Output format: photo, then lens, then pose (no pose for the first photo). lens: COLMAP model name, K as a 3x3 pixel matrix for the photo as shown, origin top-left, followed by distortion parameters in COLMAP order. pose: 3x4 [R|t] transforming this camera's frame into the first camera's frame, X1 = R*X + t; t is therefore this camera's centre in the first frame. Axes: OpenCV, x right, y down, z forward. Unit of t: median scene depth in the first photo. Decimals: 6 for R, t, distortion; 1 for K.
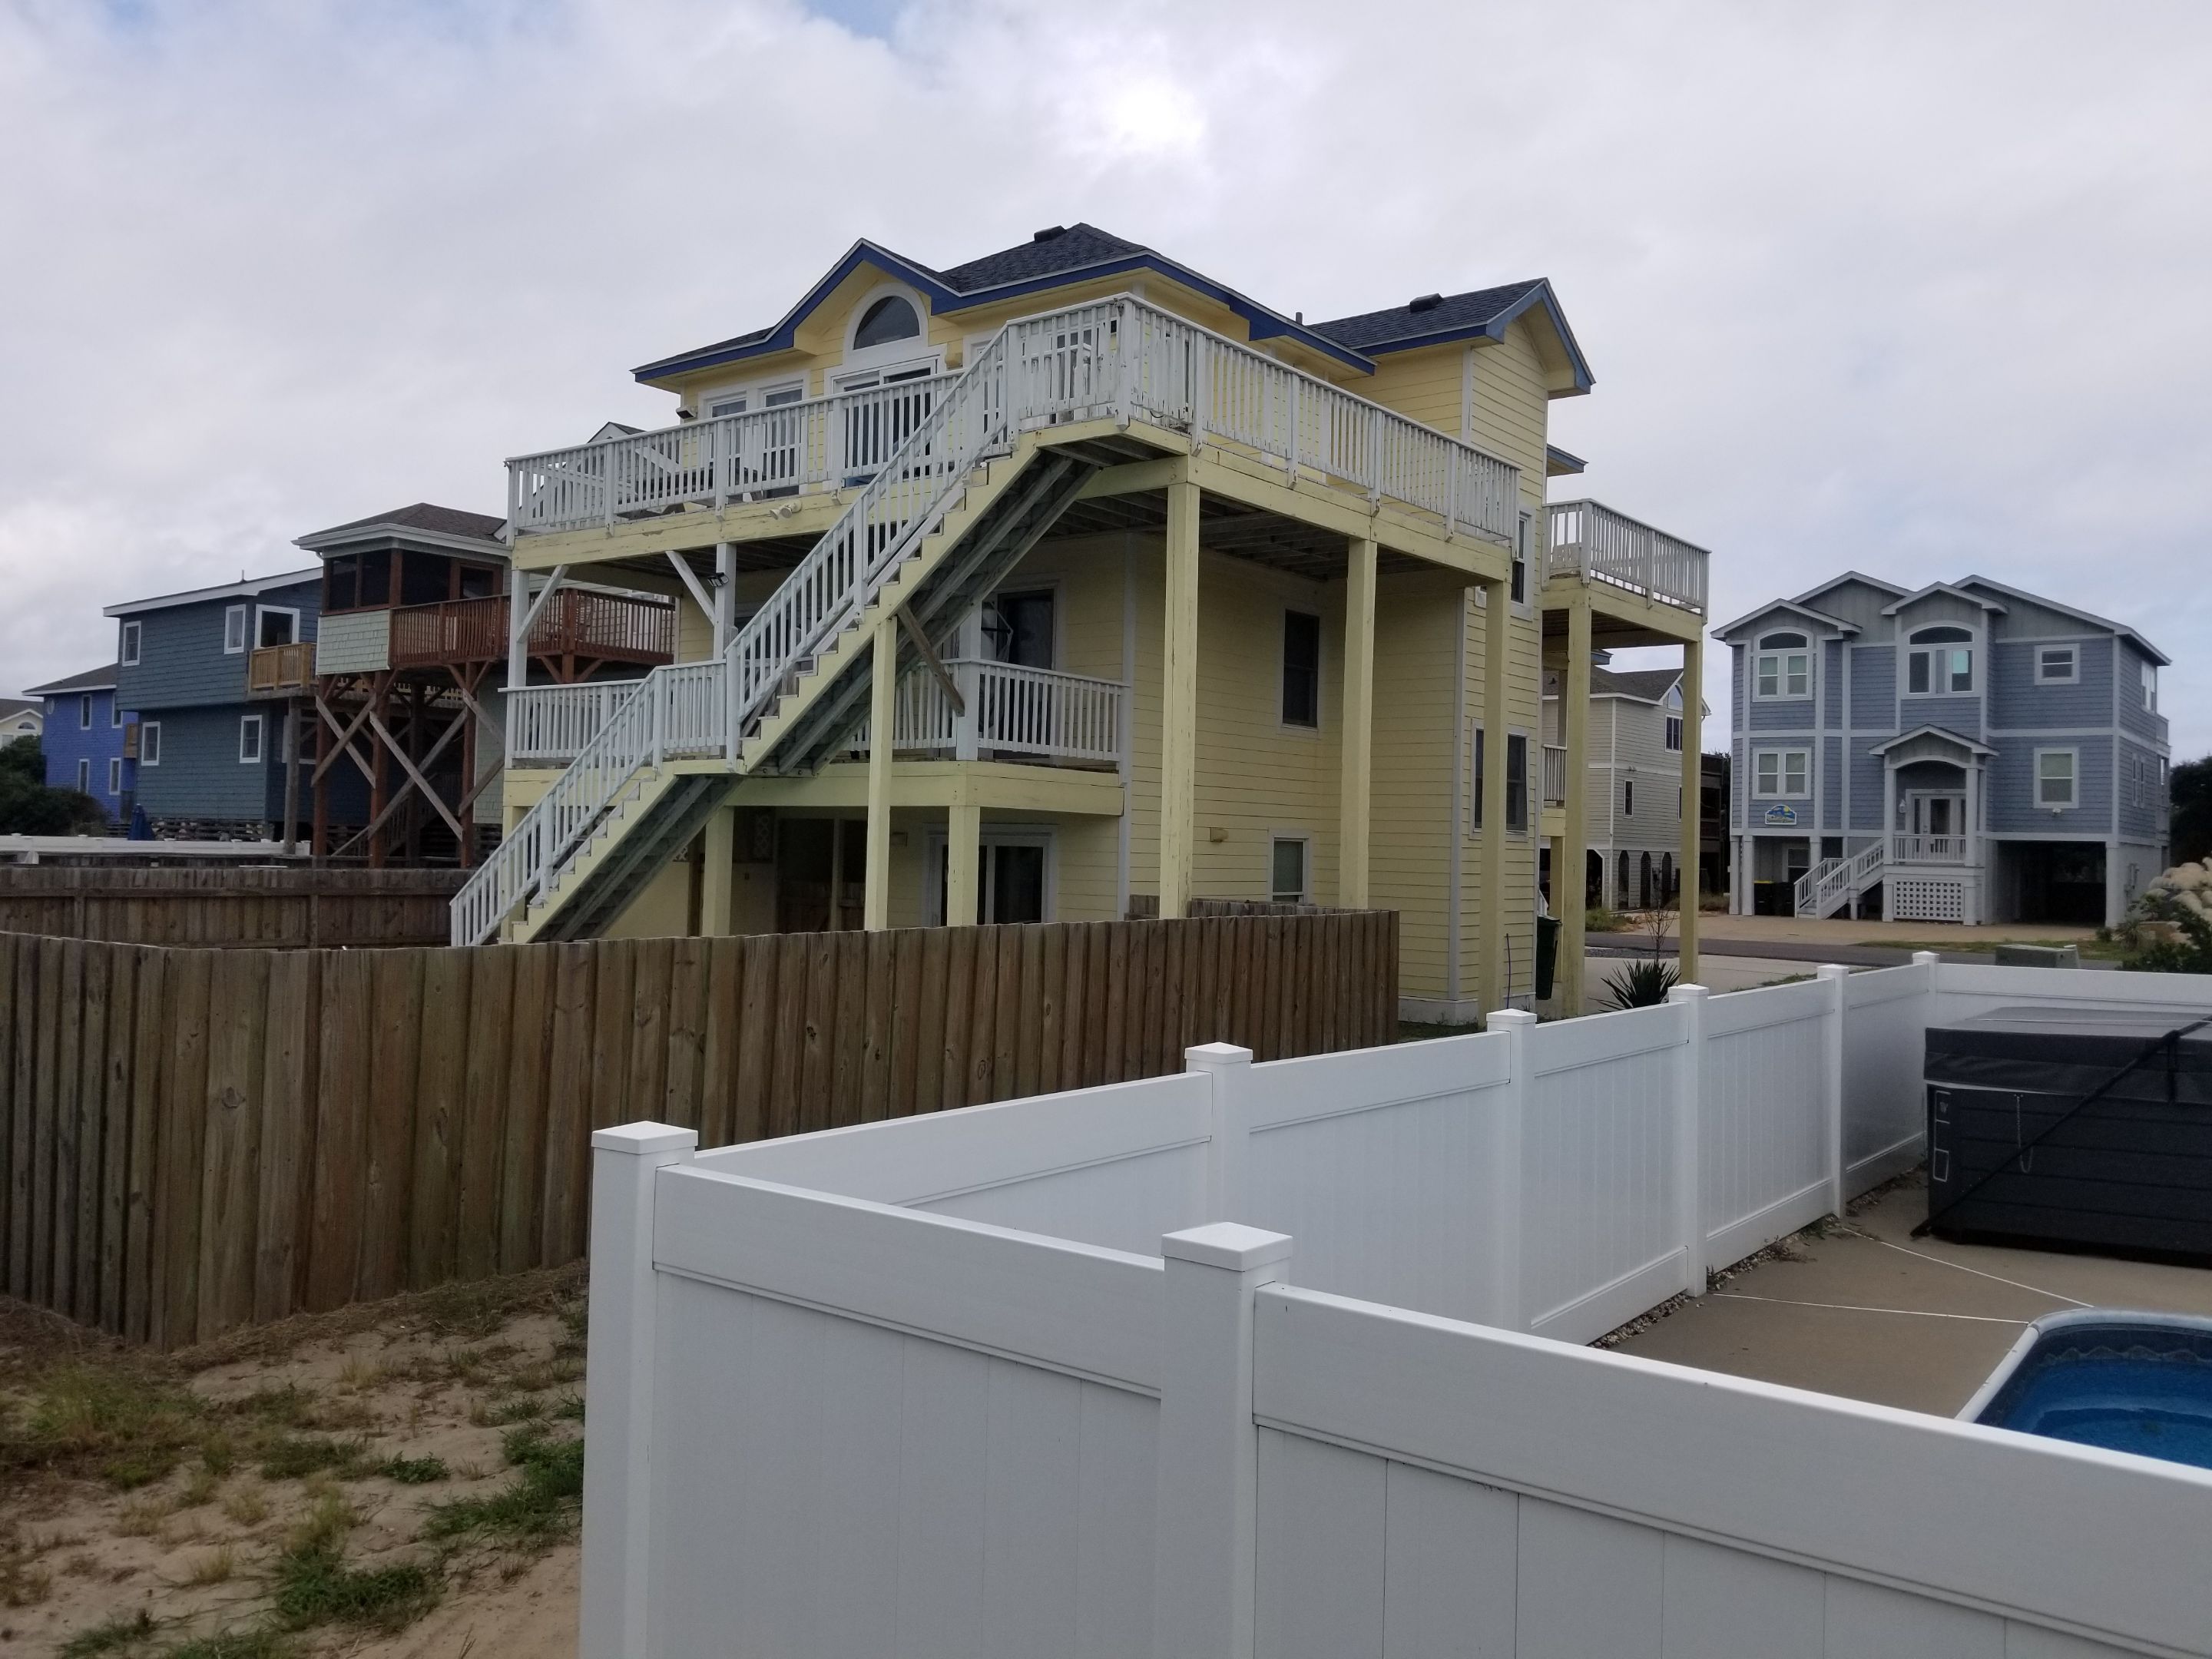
lens RADIAL K [[1758.9, 0, 1118.7], [0, 1758.9, 807.3], [0, 0, 1]] dist [0.043208, -0.074871]
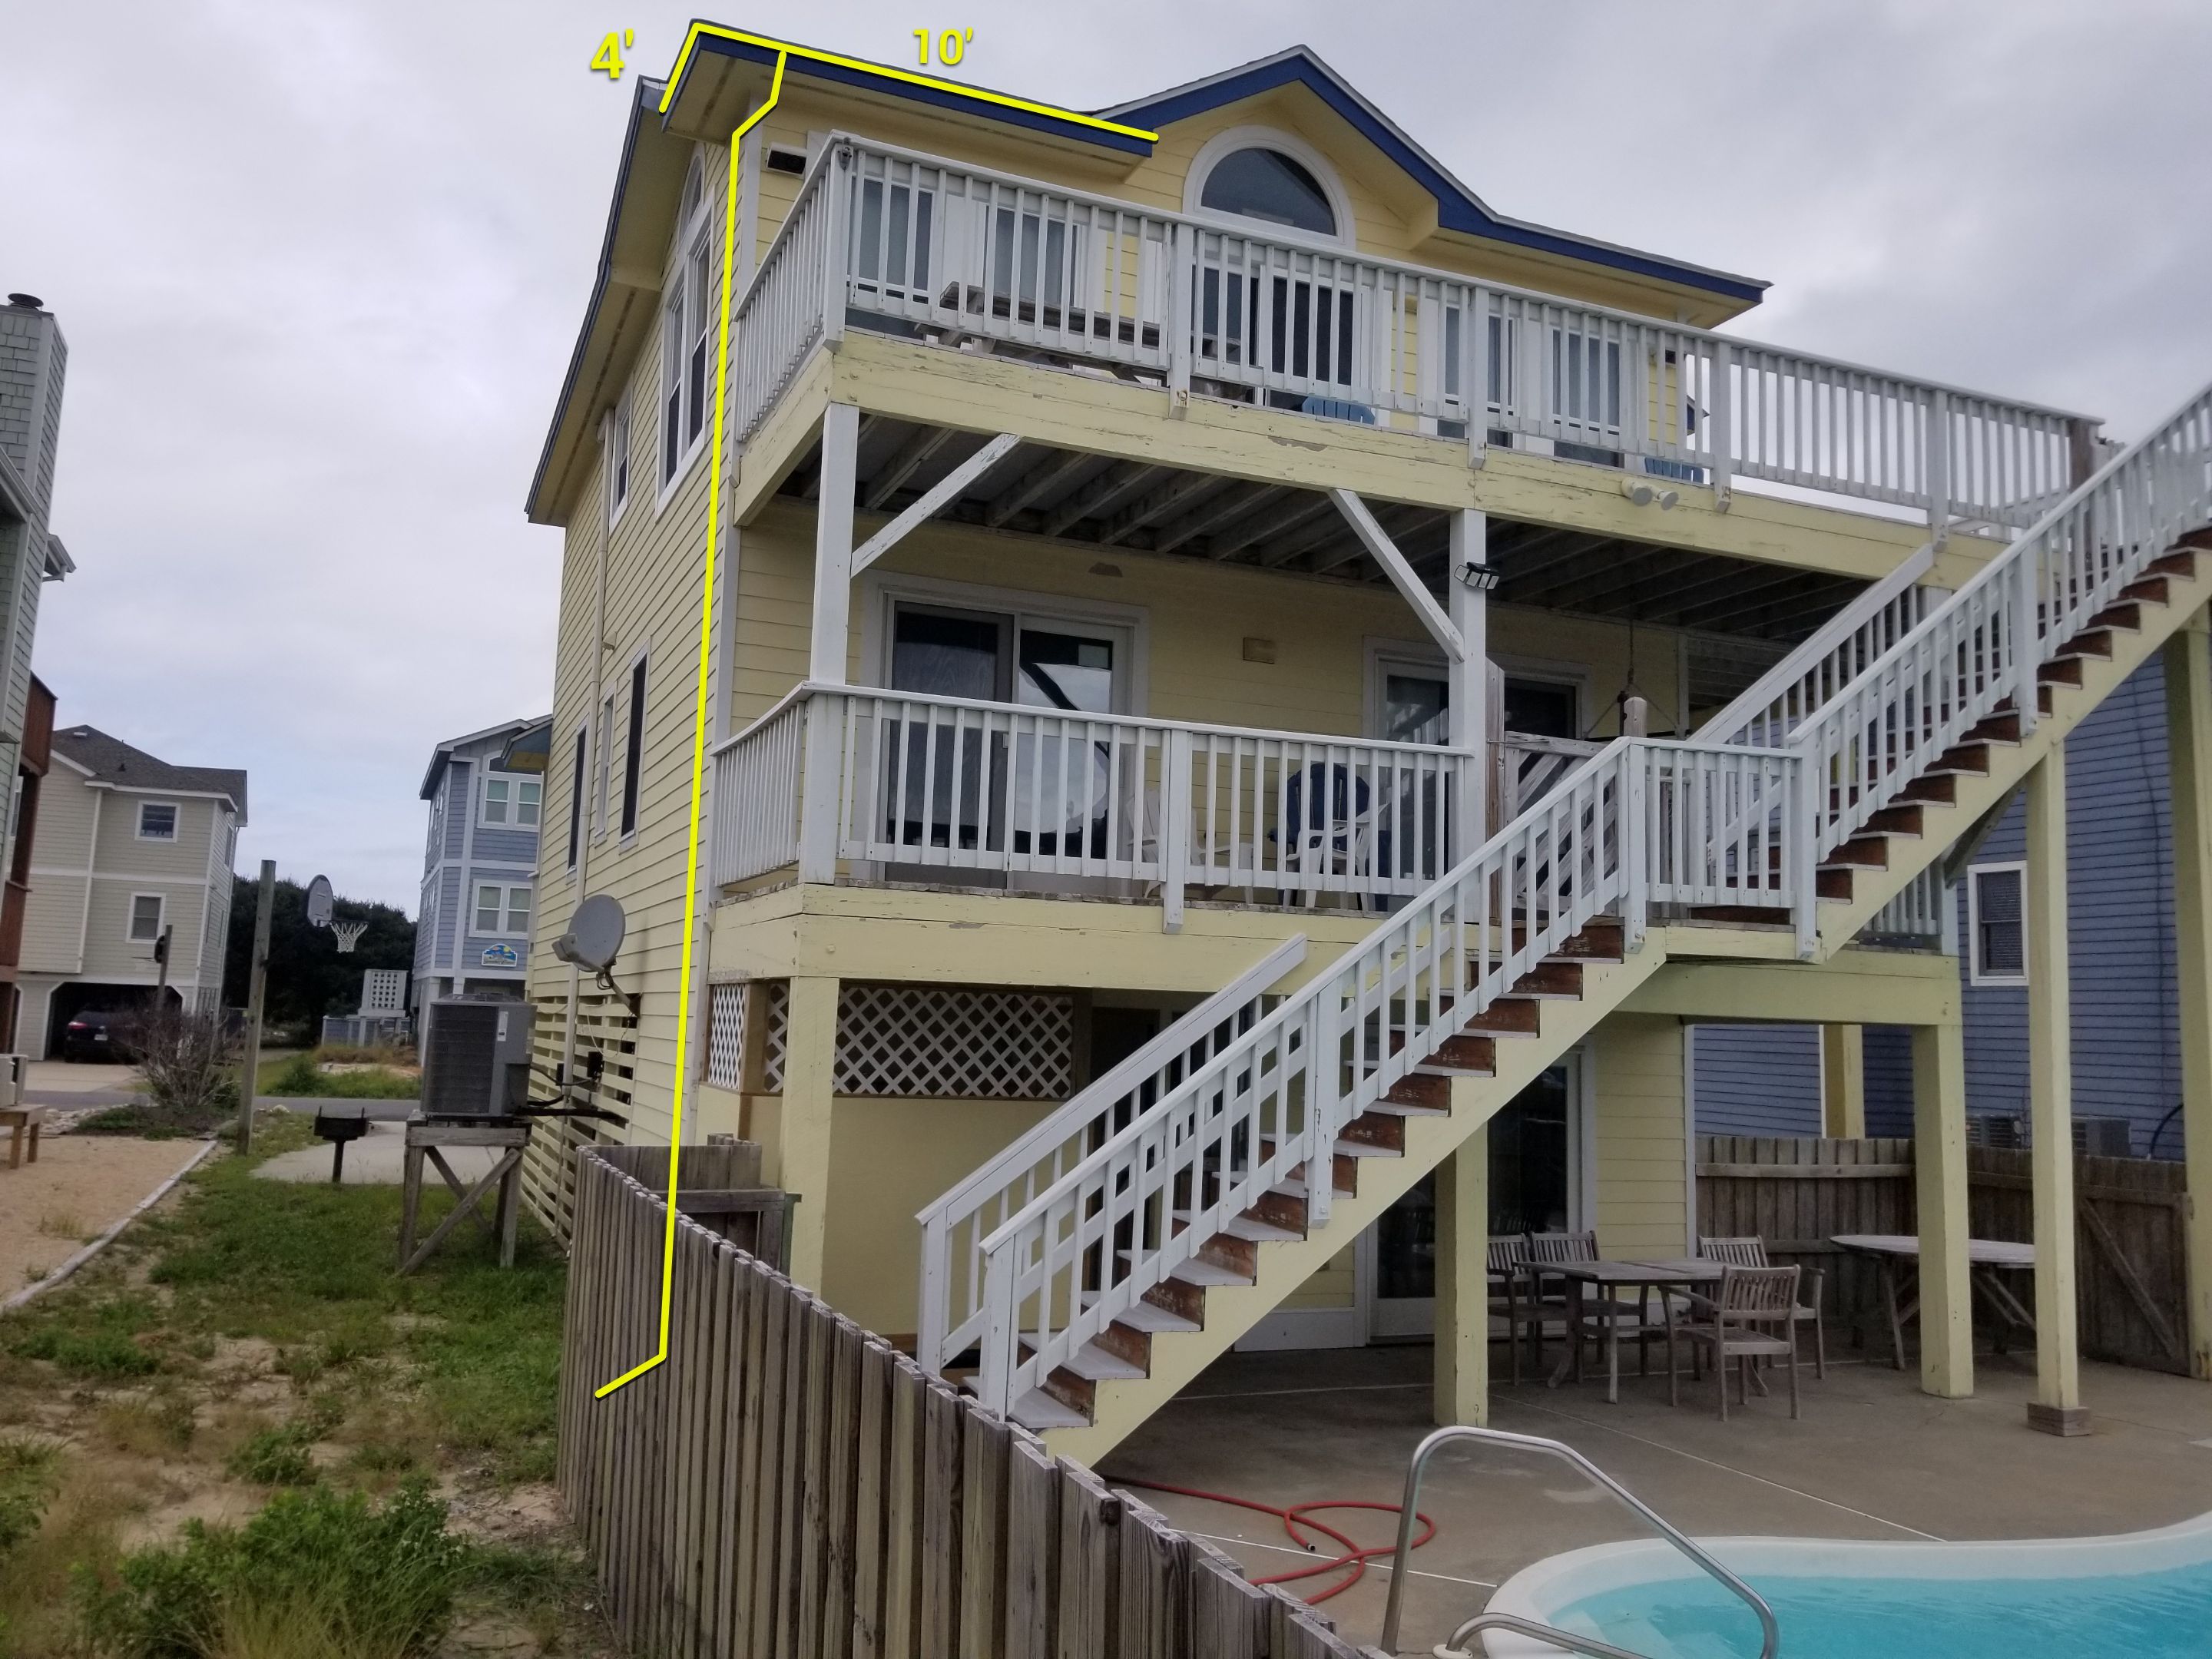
lens RADIAL K [[1758.9, 0, 1068.4], [0, 1758.9, 819.2], [0, 0, 1]] dist [0.043208, -0.074871]
pose [[0.518837, 0.094944, 0.849585, -0.644682], [-0.044686, 0.995467, -0.083957, -0.005253], [-0.853705, 0.005595, 0.520728, 0.724307]]
